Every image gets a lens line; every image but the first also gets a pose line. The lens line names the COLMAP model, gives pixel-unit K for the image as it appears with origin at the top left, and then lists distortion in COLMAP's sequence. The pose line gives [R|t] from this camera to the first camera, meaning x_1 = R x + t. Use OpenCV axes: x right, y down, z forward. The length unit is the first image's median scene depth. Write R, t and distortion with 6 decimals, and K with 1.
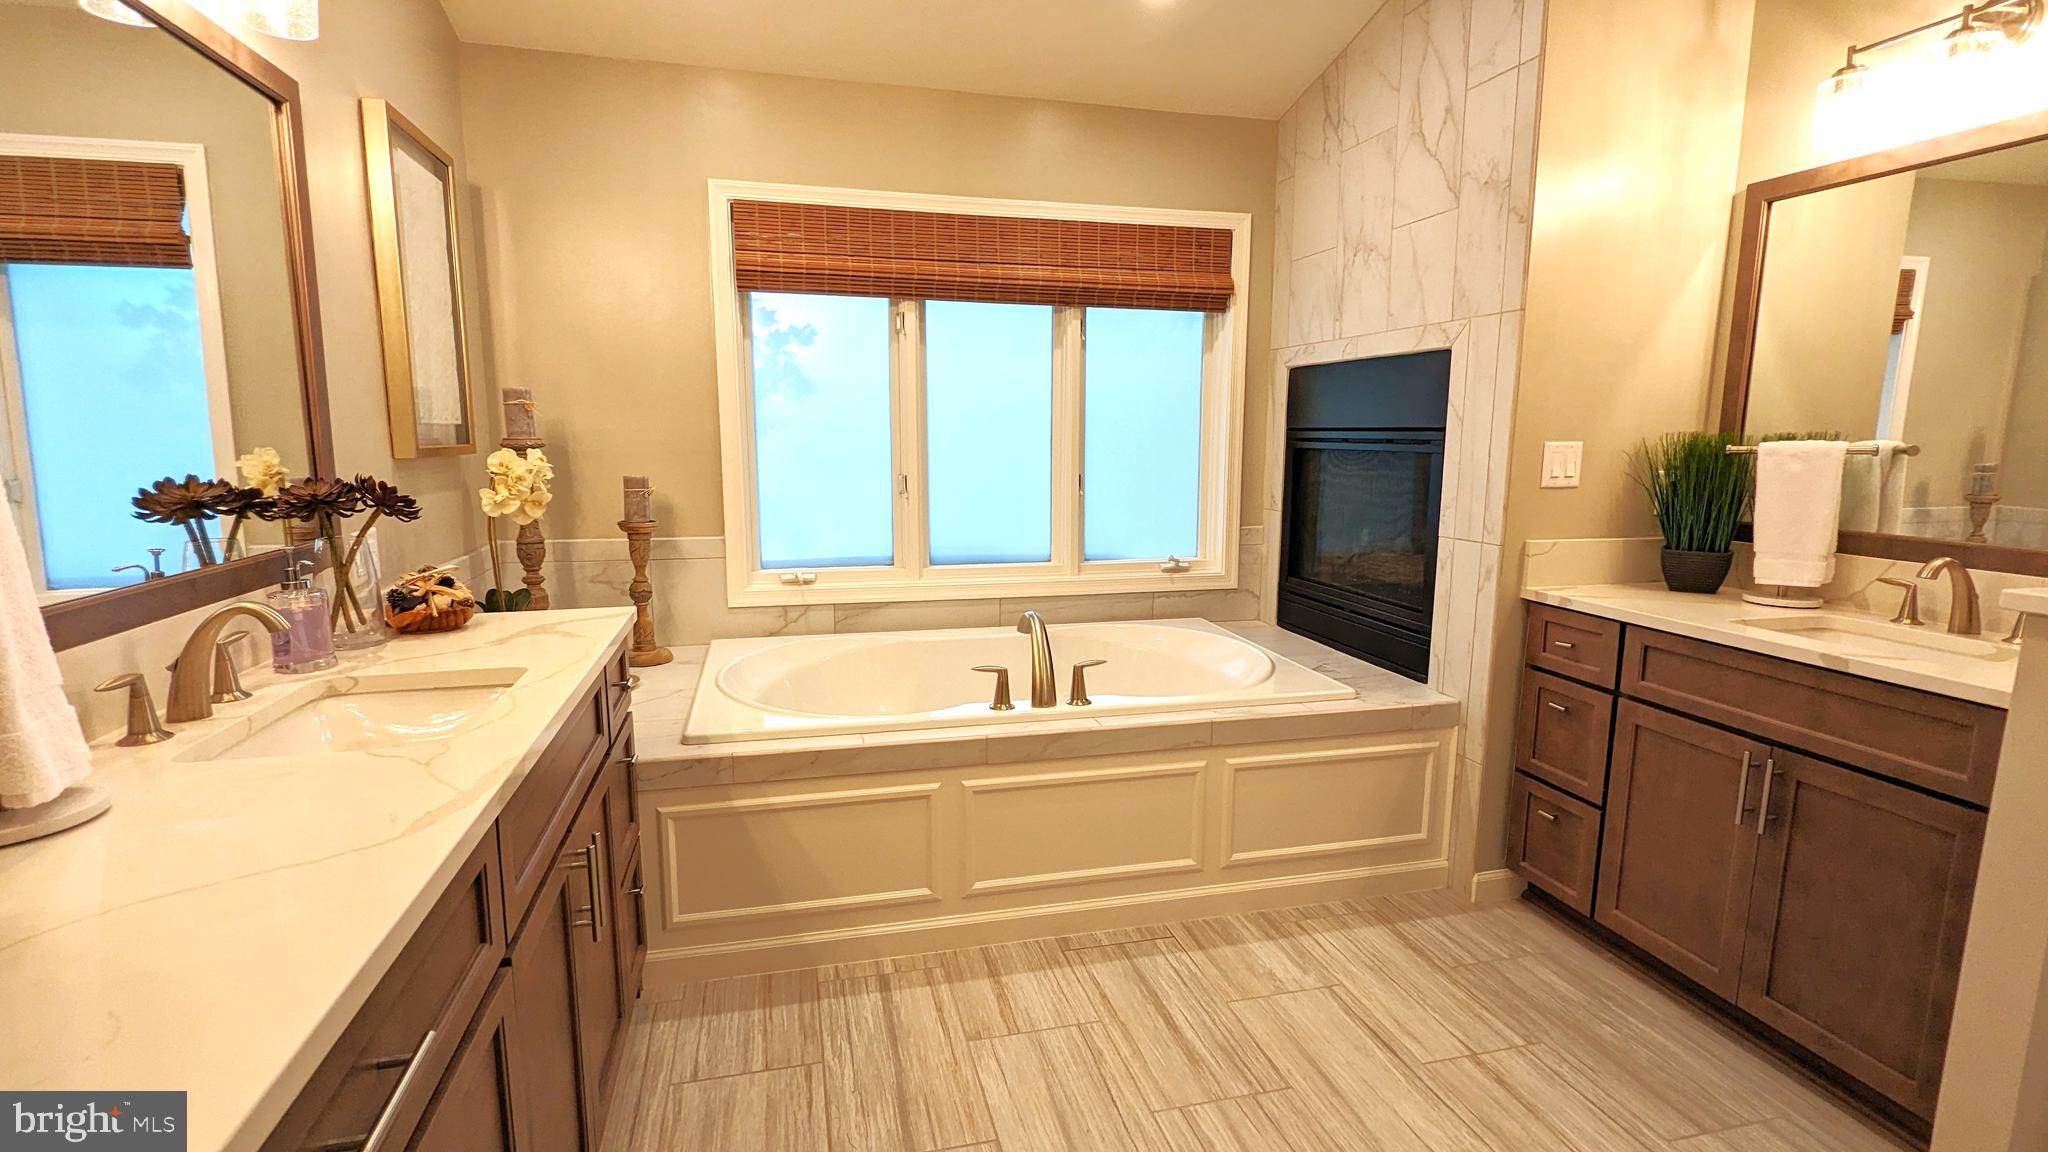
lens RADIAL K [[971.0, 0, 1024.0], [0, 971.0, 576.0], [0, 0, 1]] dist [0.023869, -0.000012]
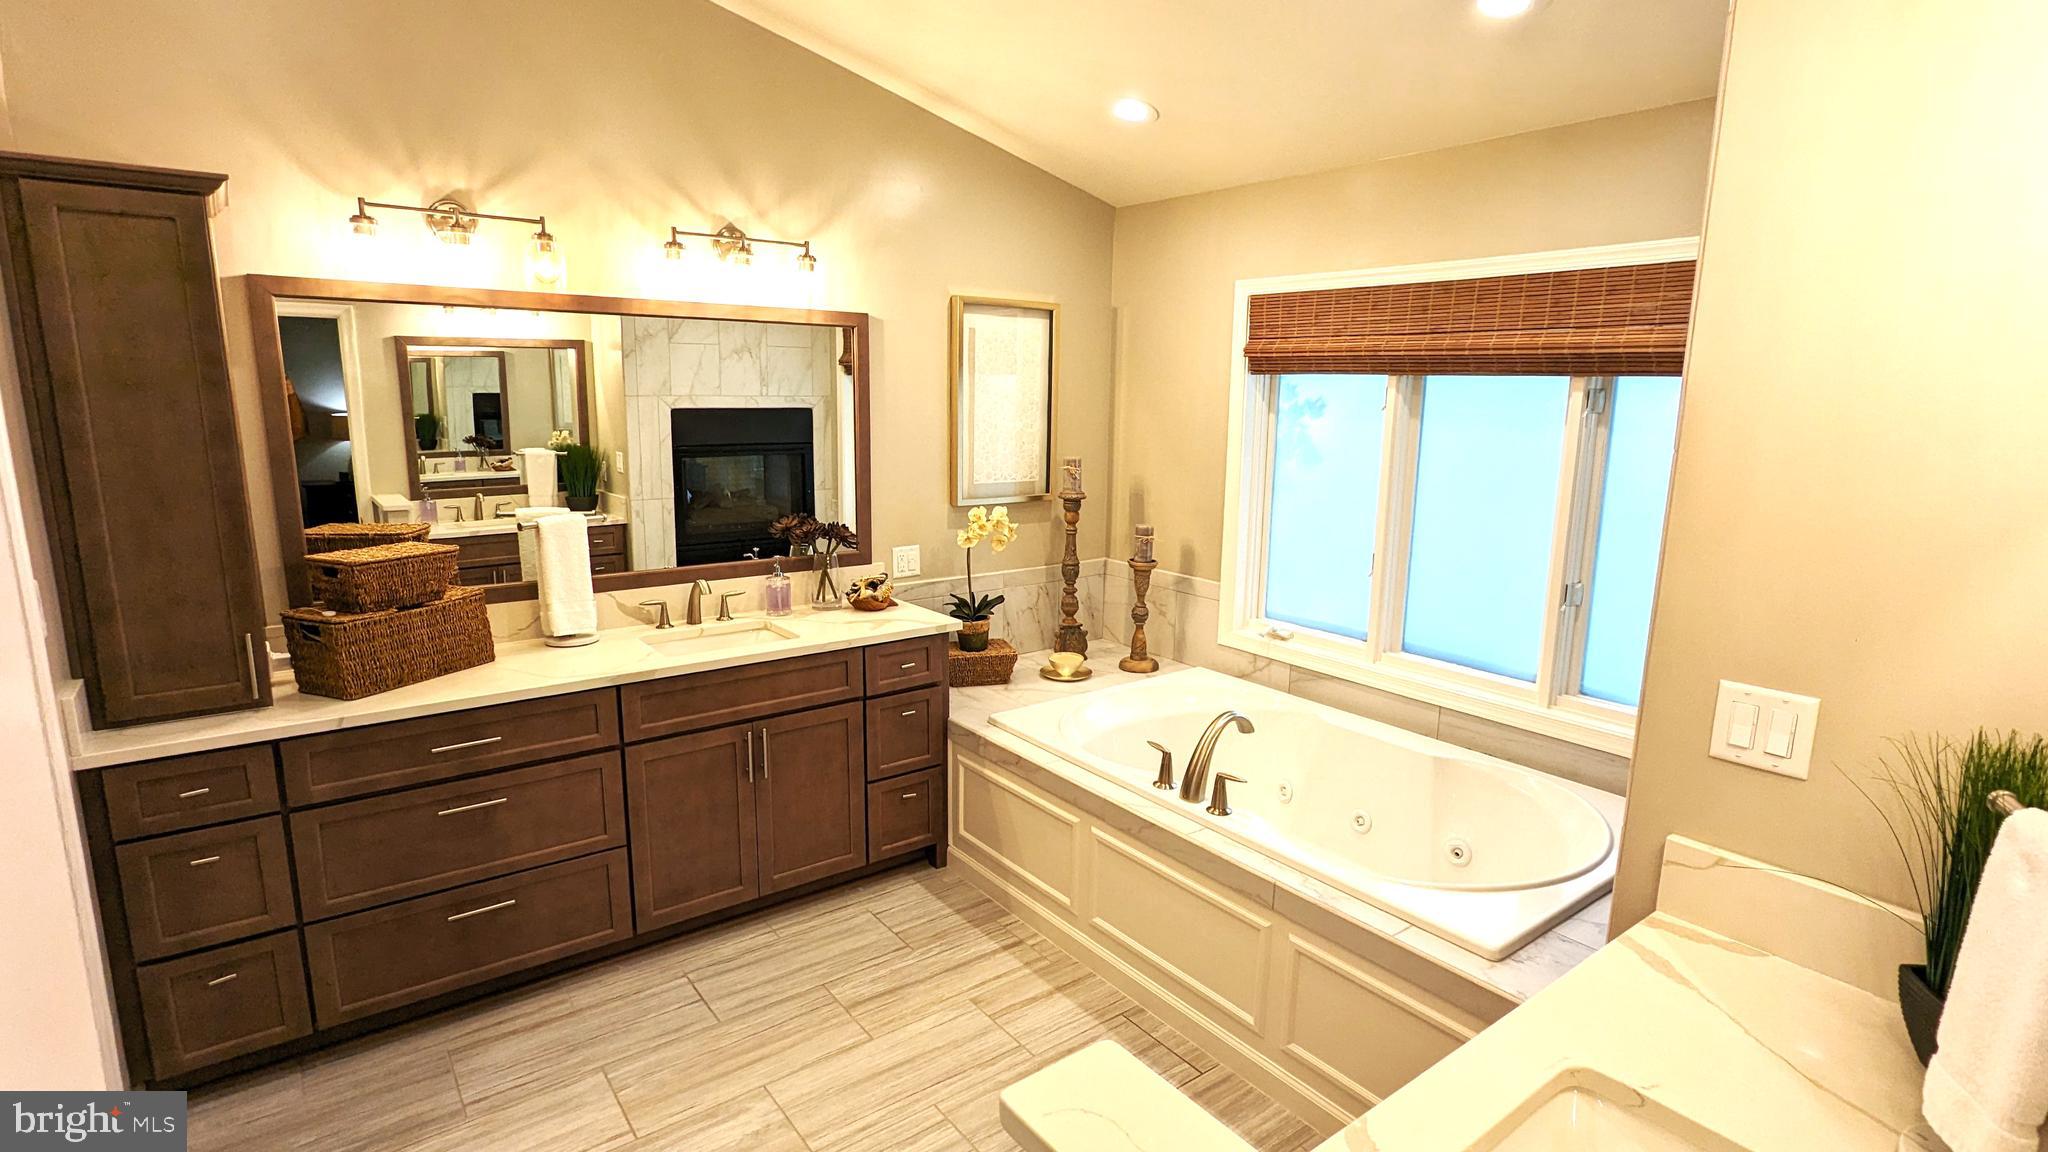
lens RADIAL K [[1006.4, 0, 1024.0], [0, 1006.4, 576.0], [0, 0, 1]] dist [-0.000954, -0.000047]
pose [[0.390416, 0.171601, -0.904505, 0.867688], [-0.151023, 0.981103, 0.120947, -0.200272], [0.908167, 0.089381, 0.408954, 0.371572]]
